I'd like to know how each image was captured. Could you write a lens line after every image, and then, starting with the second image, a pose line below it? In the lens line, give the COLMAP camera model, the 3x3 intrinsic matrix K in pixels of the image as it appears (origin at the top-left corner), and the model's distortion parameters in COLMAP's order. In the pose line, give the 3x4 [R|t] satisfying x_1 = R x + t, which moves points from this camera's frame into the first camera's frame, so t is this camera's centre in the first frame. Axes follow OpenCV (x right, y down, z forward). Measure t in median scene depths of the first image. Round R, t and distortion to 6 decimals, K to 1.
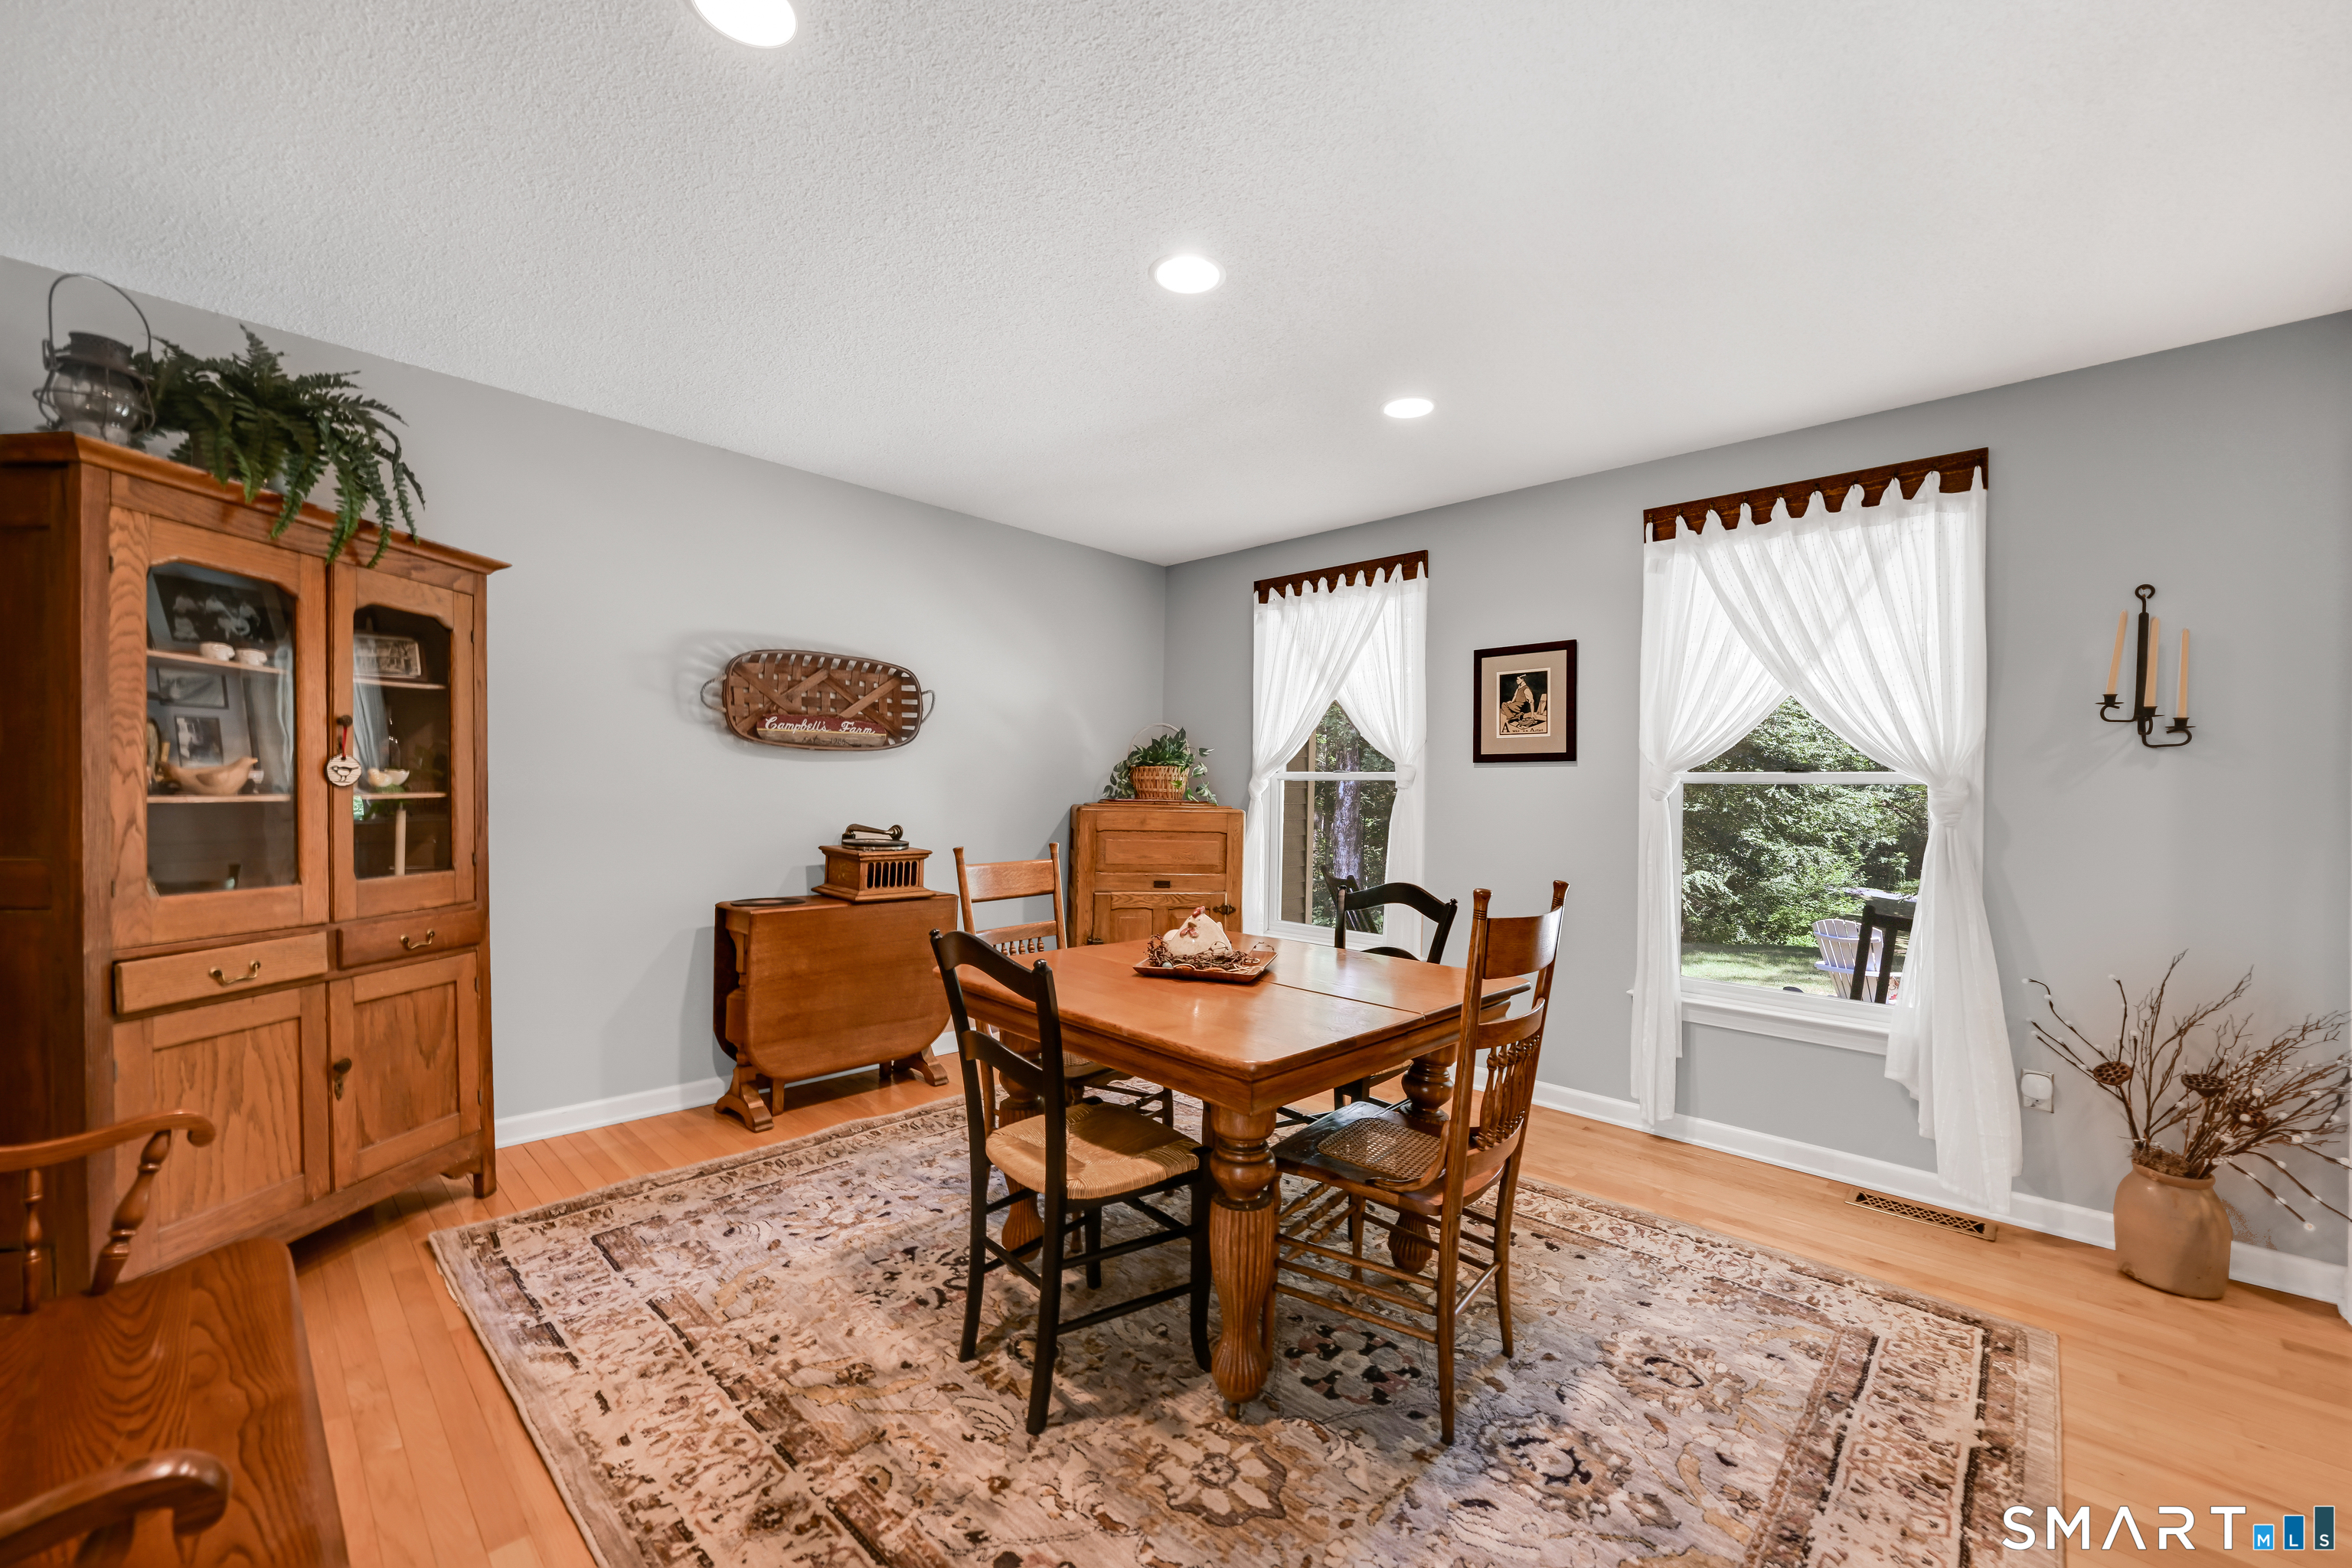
lens RADIAL K [[939.7, 0, 1173.3], [0, 939.7, 788.8], [0, 0, 1]] dist [-0.000992, -0.000263]
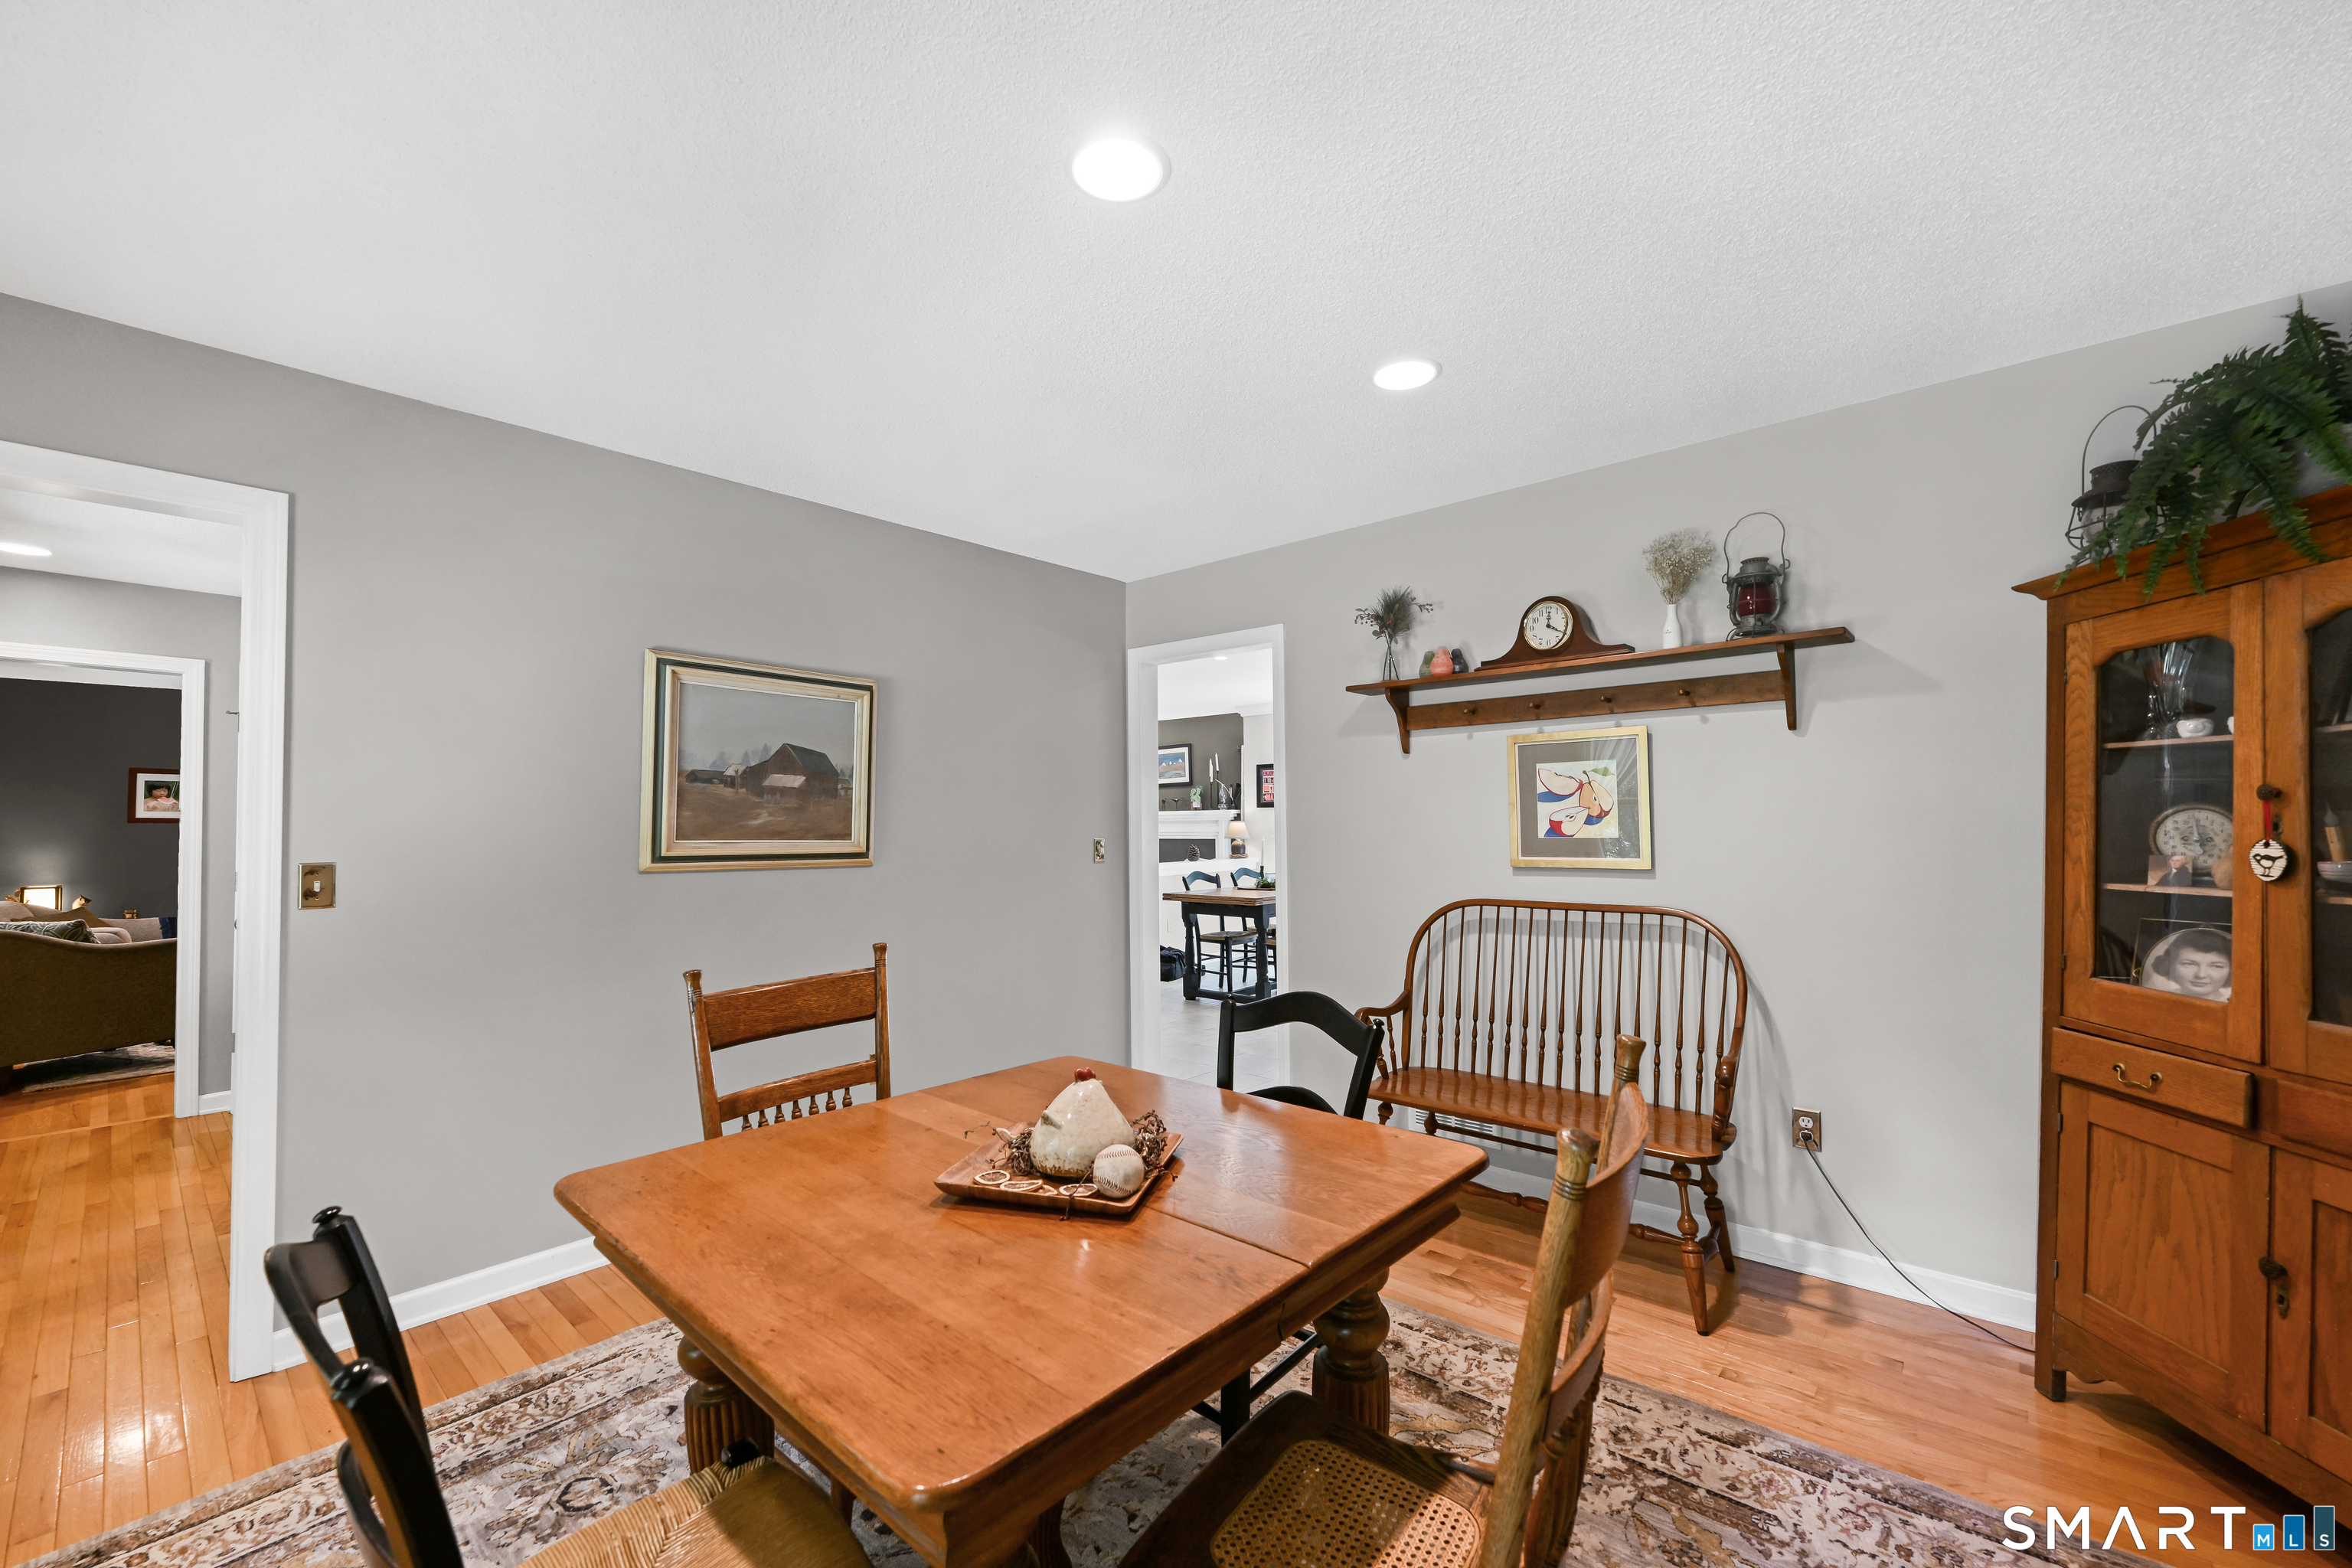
lens RADIAL K [[939.7, 0, 1173.3], [0, 939.7, 788.8], [0, 0, 1]] dist [-0.000992, -0.000263]
pose [[-0.998892, -0.015398, -0.044479, -0.001029], [-0.013555, 0.999048, -0.041460, -0.033918], [0.045075, -0.040811, -0.998150, 1.727609]]
